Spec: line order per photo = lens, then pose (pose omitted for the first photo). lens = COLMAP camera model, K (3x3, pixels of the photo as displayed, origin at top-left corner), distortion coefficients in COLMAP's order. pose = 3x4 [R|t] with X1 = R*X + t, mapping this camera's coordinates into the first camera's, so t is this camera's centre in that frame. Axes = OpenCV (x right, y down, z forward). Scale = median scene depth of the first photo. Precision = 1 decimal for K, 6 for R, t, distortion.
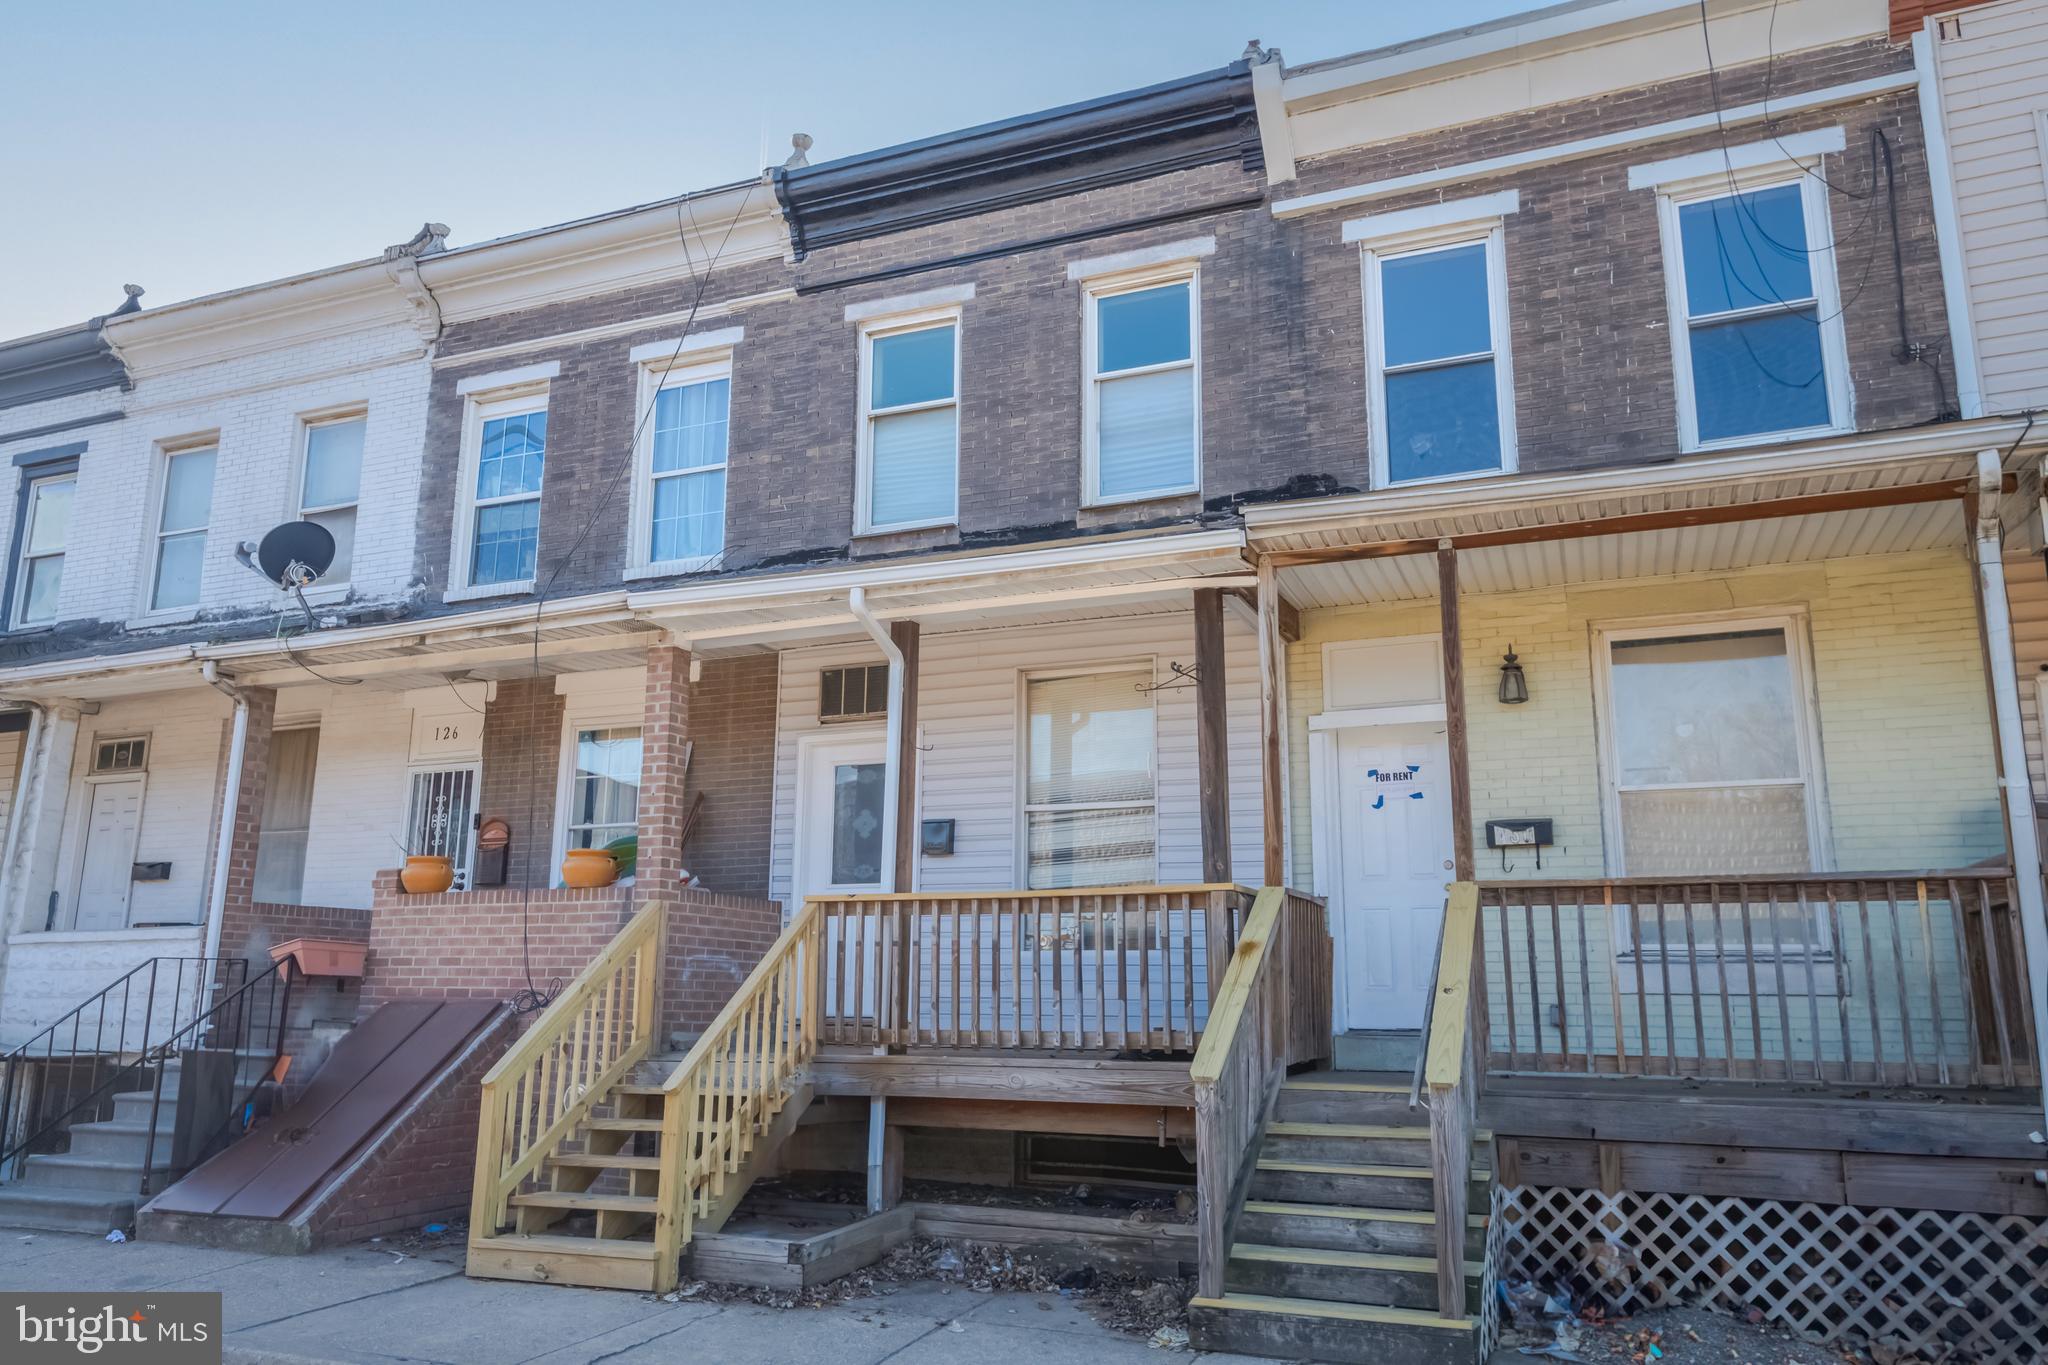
lens RADIAL K [[1410.4, 0, 1026.1], [0, 1410.4, 685.0], [0, 0, 1]] dist [0.022214, -0.001936]
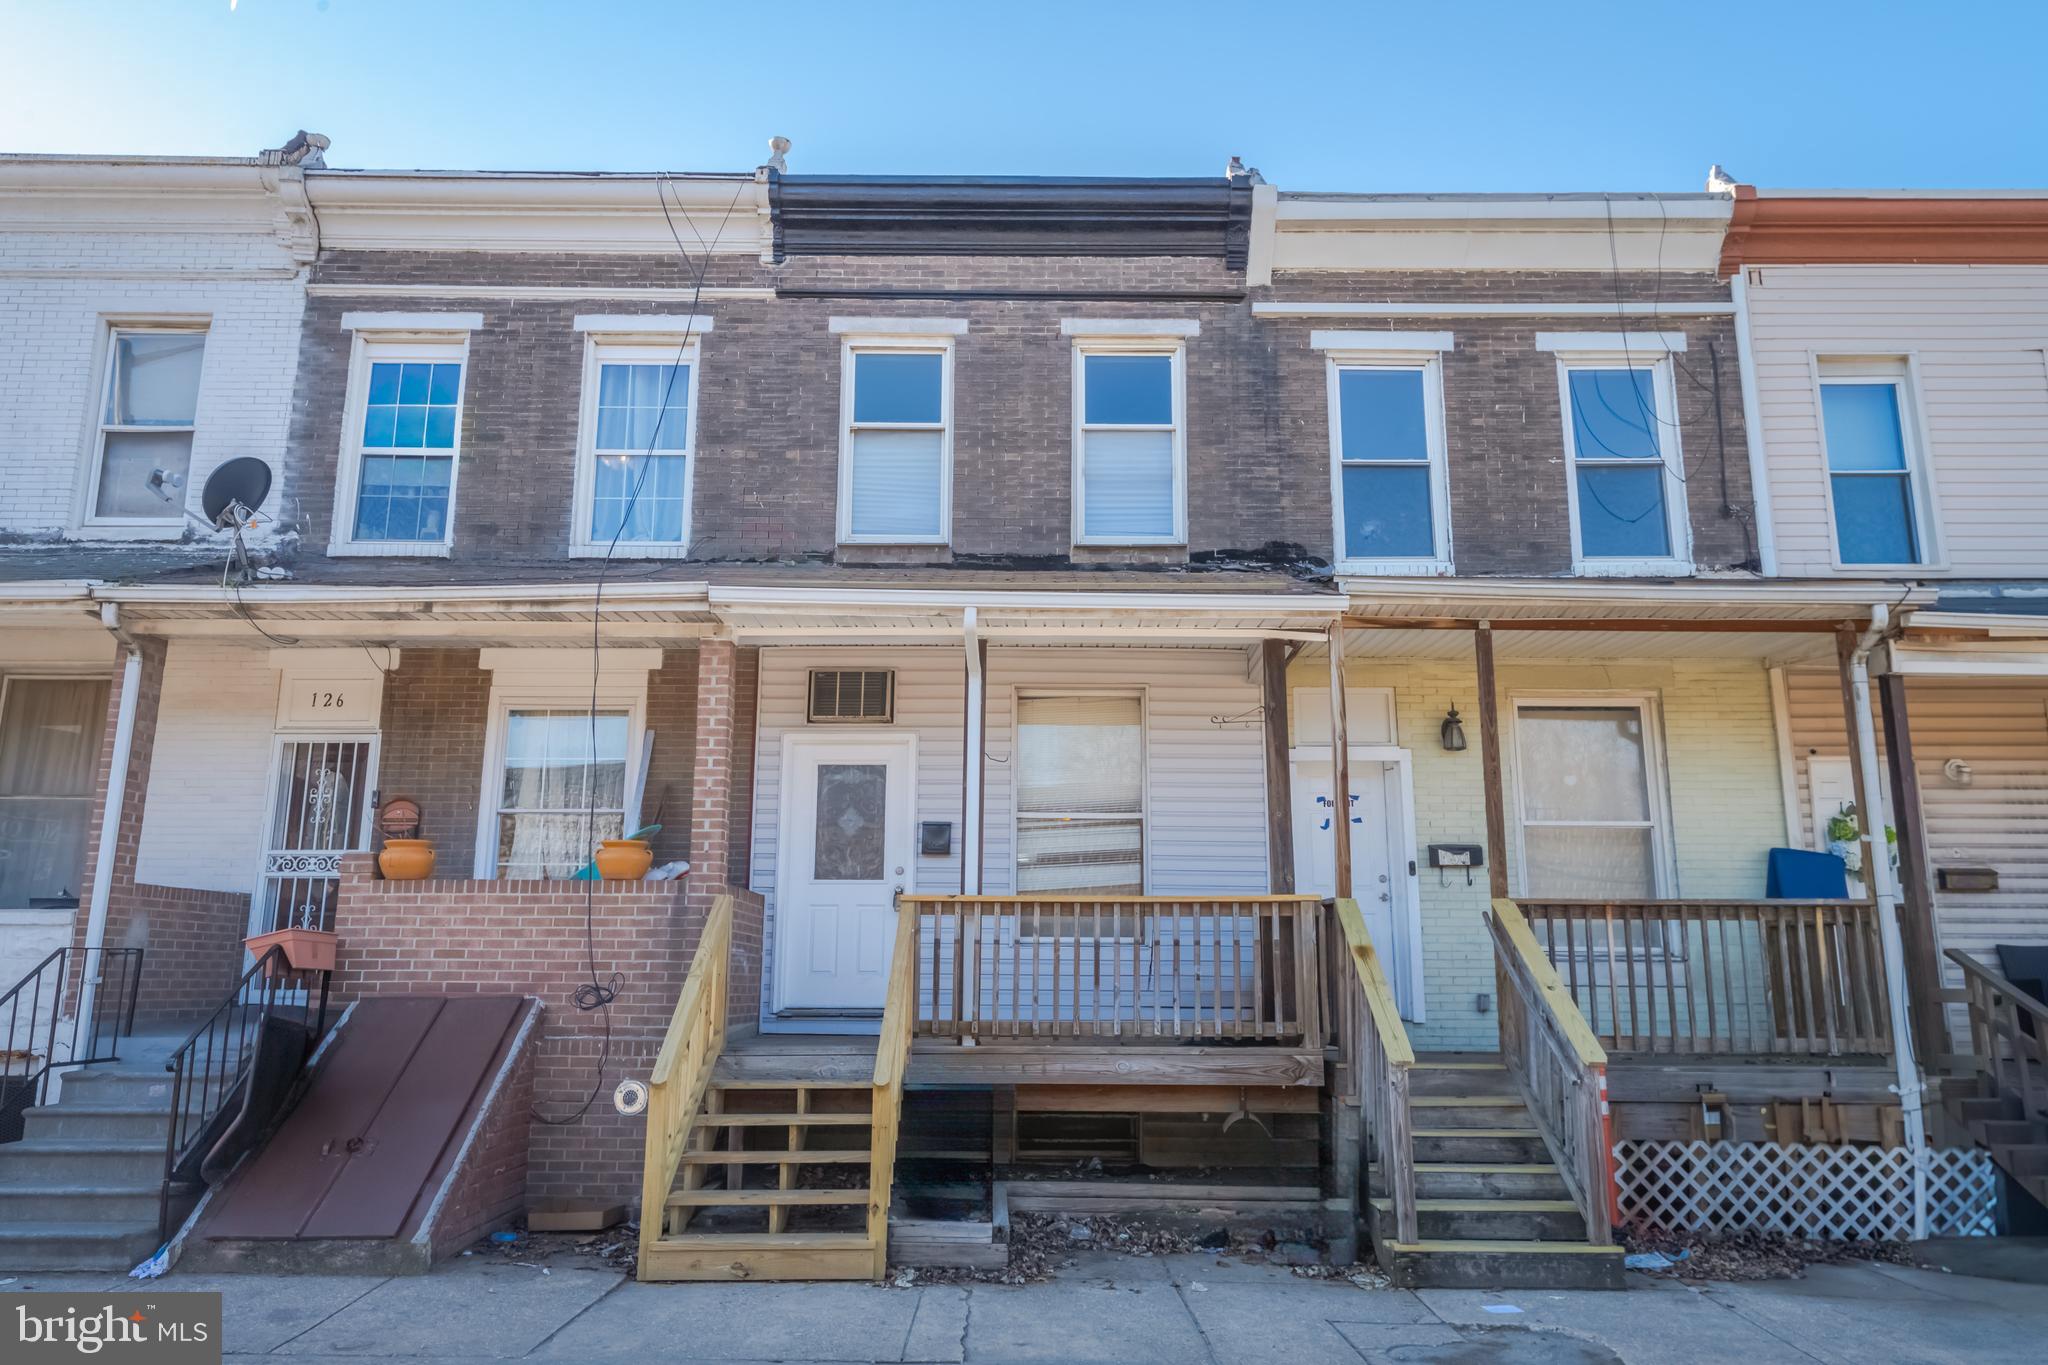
lens RADIAL K [[1343.1, 0, 1024.3], [0, 1343.1, 684.9], [0, 0, 1]] dist [0.016861, -0.000487]
pose [[0.928980, 0.076573, 0.362122, -0.396775], [-0.078518, 0.996869, -0.009365, -0.003500], [-0.361705, -0.019733, 0.932084, 0.036585]]
